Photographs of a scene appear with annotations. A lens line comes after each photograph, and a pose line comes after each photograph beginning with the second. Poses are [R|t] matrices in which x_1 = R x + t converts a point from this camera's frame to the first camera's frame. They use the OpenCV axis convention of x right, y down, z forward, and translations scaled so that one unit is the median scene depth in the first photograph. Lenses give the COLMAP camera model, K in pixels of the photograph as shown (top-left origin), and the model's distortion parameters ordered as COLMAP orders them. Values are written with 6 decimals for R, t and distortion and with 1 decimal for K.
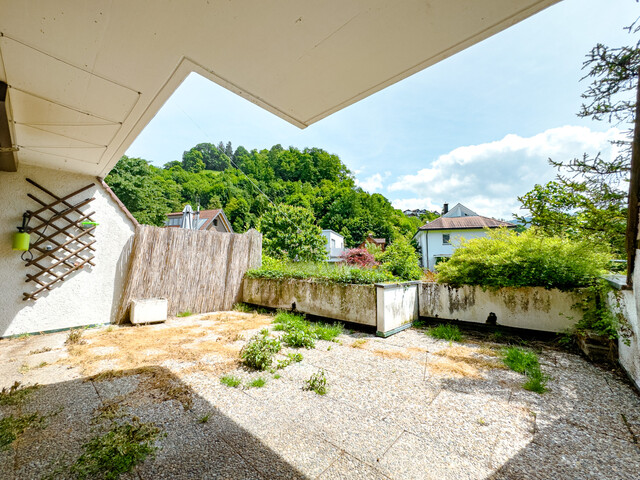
lens RADIAL K [[266.1, 0, 320.0], [0, 266.1, 240.0], [0, 0, 1]] dist [-0.020642, 0.000027]
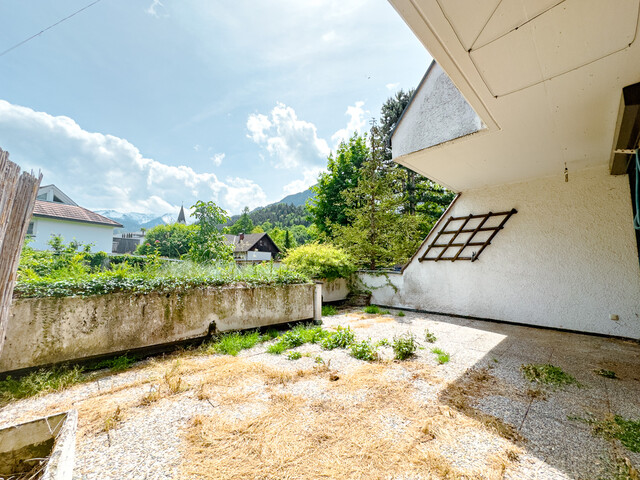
lens RADIAL K [[266.1, 0, 320.0], [0, 266.1, 240.0], [0, 0, 1]] dist [-0.020642, 0.000027]
pose [[0.059445, 0.091976, 0.993985, -0.180731], [-0.096173, 0.991642, -0.086007, 0.014836], [-0.993588, -0.090482, 0.067794, 0.167502]]
